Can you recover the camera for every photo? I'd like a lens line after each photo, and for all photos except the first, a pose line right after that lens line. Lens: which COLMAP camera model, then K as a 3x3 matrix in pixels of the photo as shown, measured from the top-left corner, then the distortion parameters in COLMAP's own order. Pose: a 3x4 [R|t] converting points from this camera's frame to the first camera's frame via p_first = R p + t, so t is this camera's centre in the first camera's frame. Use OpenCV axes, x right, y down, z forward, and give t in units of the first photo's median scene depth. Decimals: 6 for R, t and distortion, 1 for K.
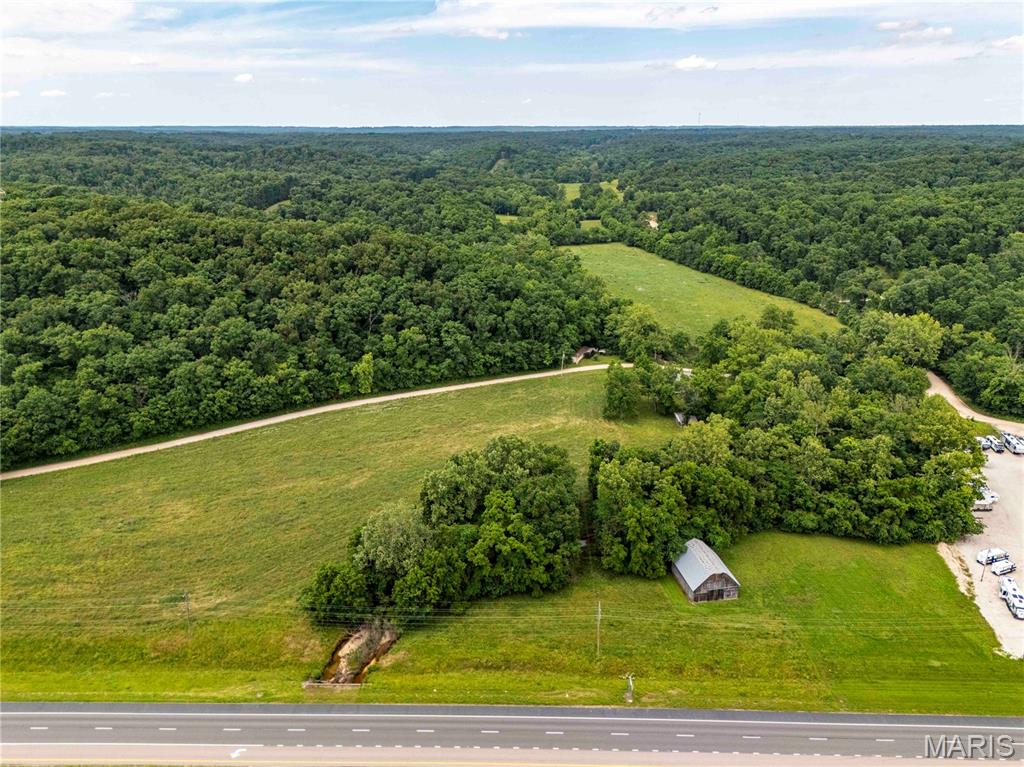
lens RADIAL K [[760.5, 0, 512.0], [0, 760.5, 383.5], [0, 0, 1]] dist [0.029573, -0.003292]
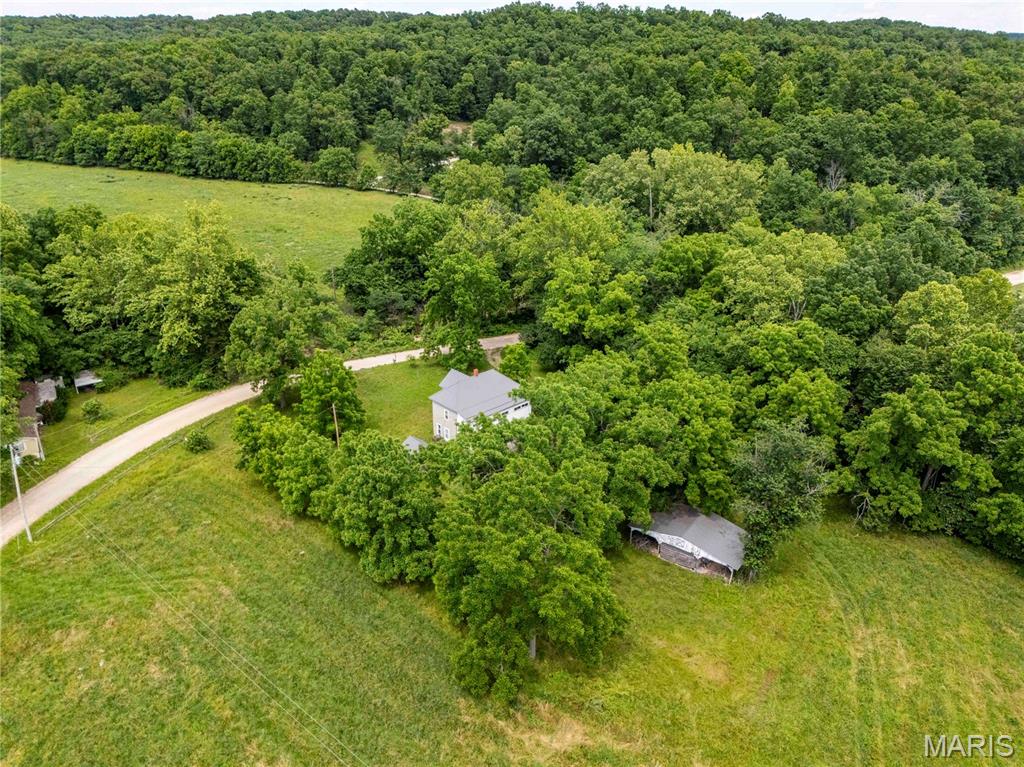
lens RADIAL K [[760.5, 0, 512.0], [0, 760.5, 383.5], [0, 0, 1]] dist [0.029573, -0.003292]
pose [[0.614399, -0.311974, 0.724698, 0.000154], [0.242042, 0.948745, 0.203221, -0.045658], [-0.750953, 0.050549, 0.658418, 0.486764]]
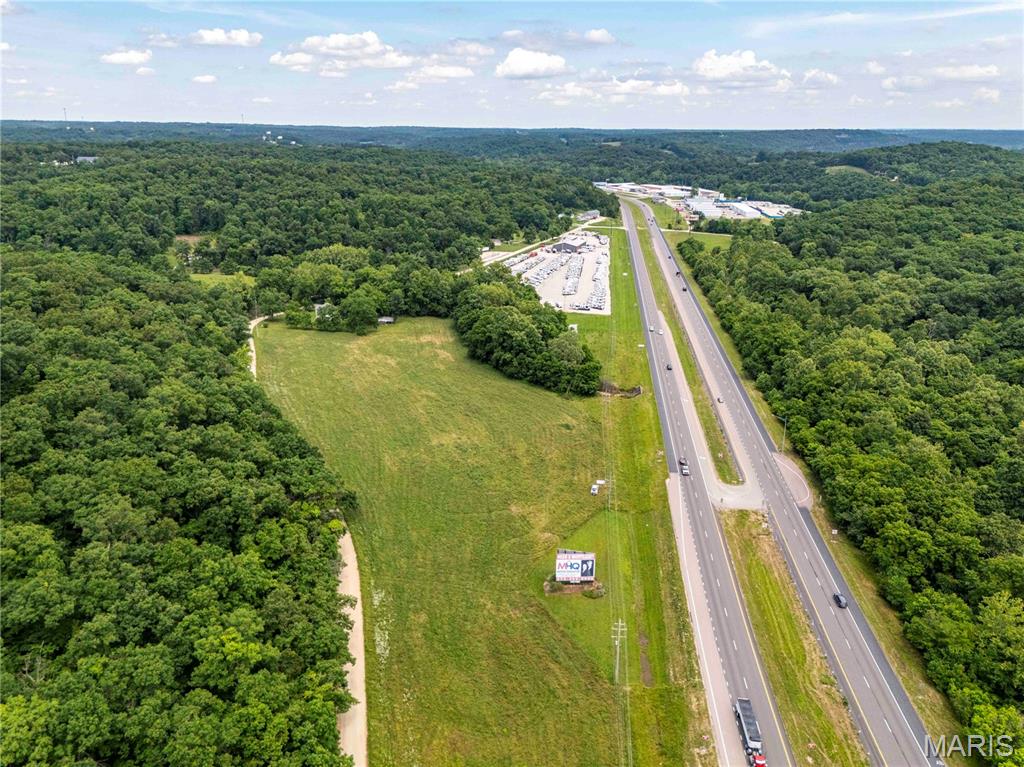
lens RADIAL K [[760.5, 0, 512.0], [0, 760.5, 383.5], [0, 0, 1]] dist [0.029573, -0.003292]
pose [[0.090117, -0.309348, 0.946669, -0.685966], [0.305474, 0.913306, 0.269367, -0.094441], [-0.947927, 0.264908, 0.176802, 0.296664]]
